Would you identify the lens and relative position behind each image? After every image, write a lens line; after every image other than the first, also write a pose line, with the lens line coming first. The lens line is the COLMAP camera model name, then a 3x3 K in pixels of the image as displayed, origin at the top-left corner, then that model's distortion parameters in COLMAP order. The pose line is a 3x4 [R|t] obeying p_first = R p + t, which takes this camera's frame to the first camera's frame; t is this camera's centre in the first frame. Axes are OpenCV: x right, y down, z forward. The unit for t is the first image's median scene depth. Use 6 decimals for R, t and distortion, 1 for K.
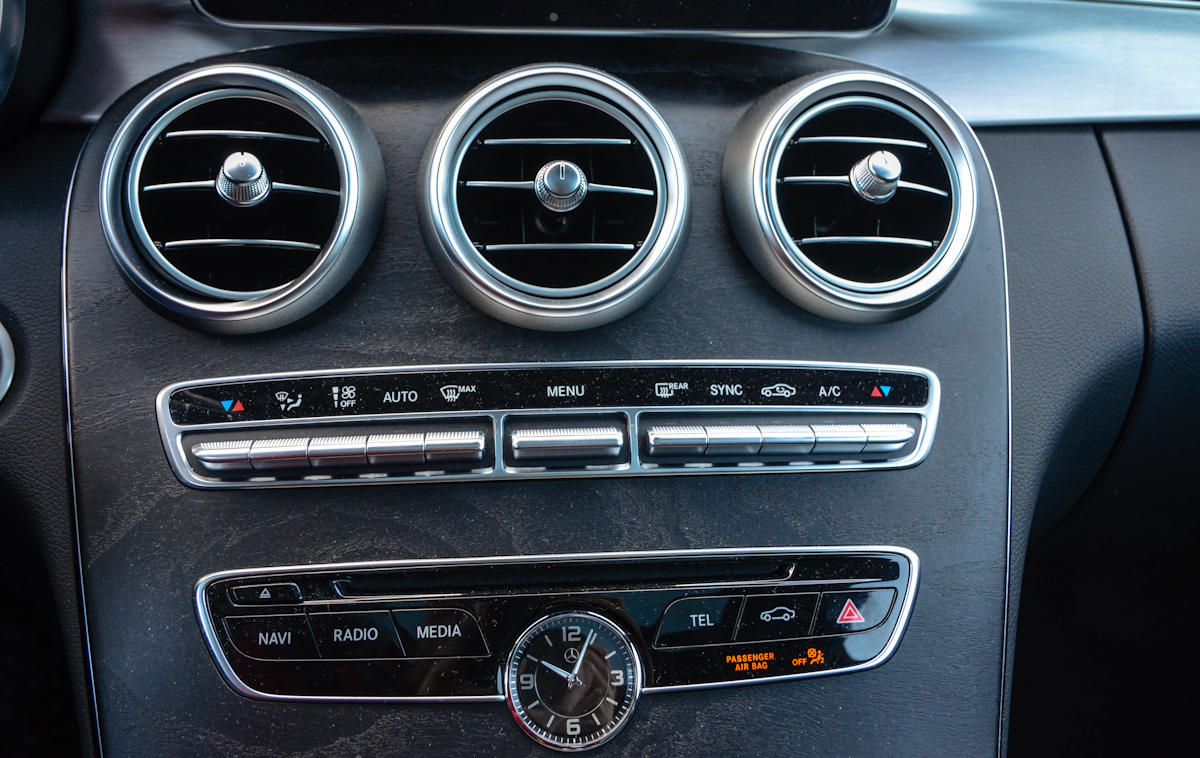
lens RADIAL K [[1149.3, 0, 600.9], [0, 1149.3, 345.3], [0, 0, 1]] dist [-0.037034, -0.001463]
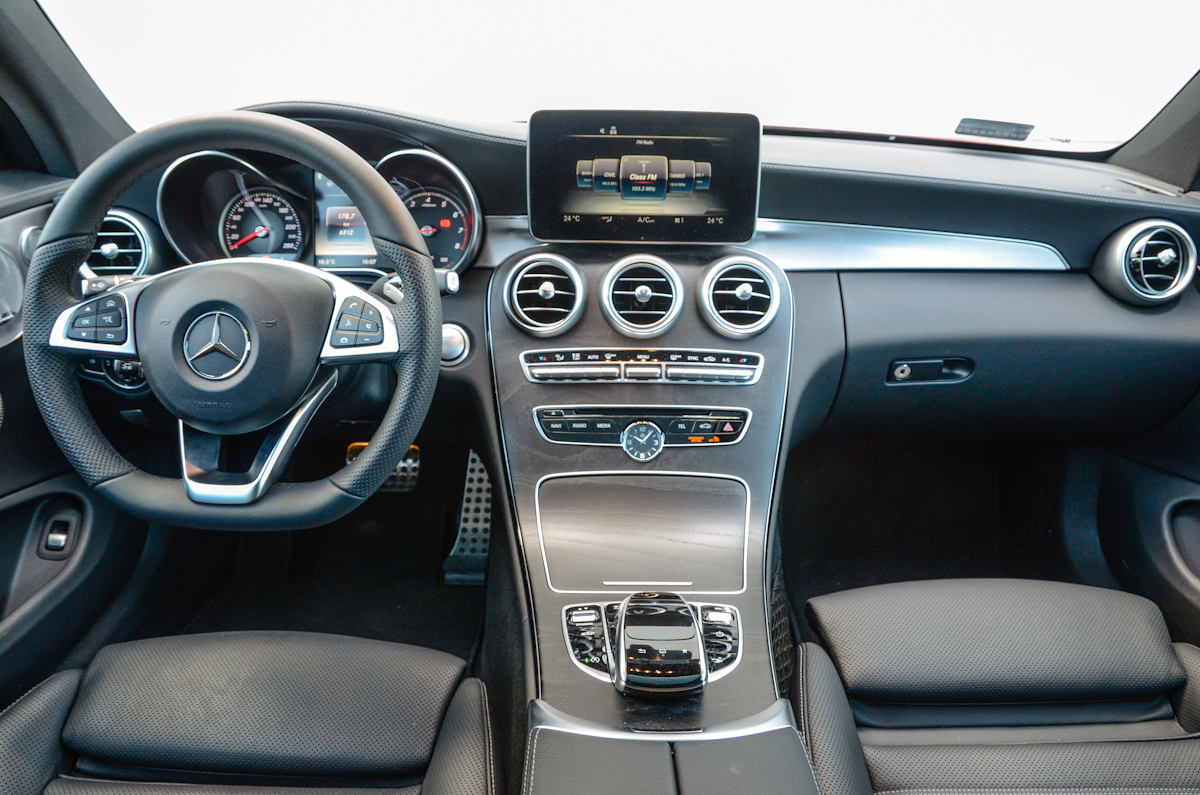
lens RADIAL K [[838.0, 0, 600.0], [0, 838.0, 397.5], [0, 0, 1]] dist [-0.109593, 0.078274]
pose [[0.996079, 0.030042, -0.083207, 0.049040], [-0.025912, 0.998399, 0.050274, 0.038793], [0.084584, -0.047921, 0.995263, -1.389756]]
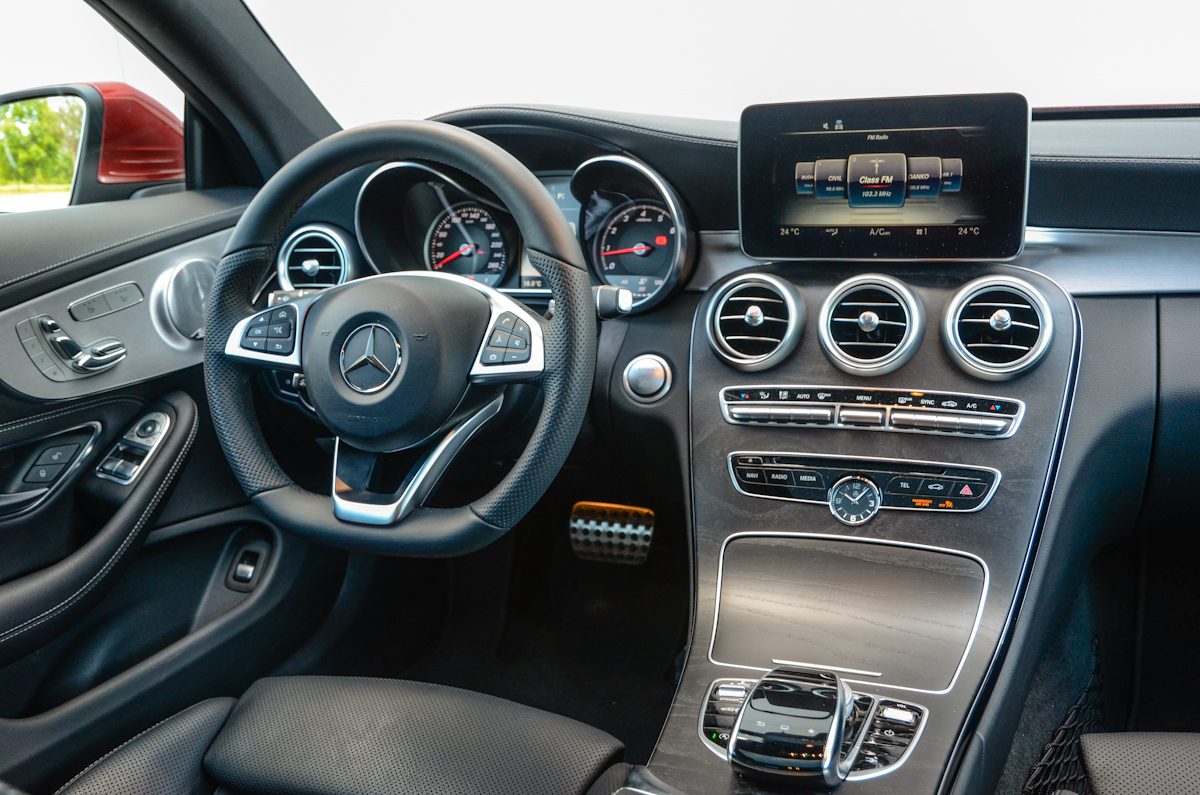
lens RADIAL K [[1149.1, 0, 638.2], [0, 1149.1, 408.5], [0, 0, 1]] dist [0.009994, 0.013364]
pose [[0.901660, 0.060014, -0.428261, 0.642285], [-0.072305, 0.997305, -0.012475, 0.135445], [0.426358, 0.042213, 0.903569, -1.636013]]
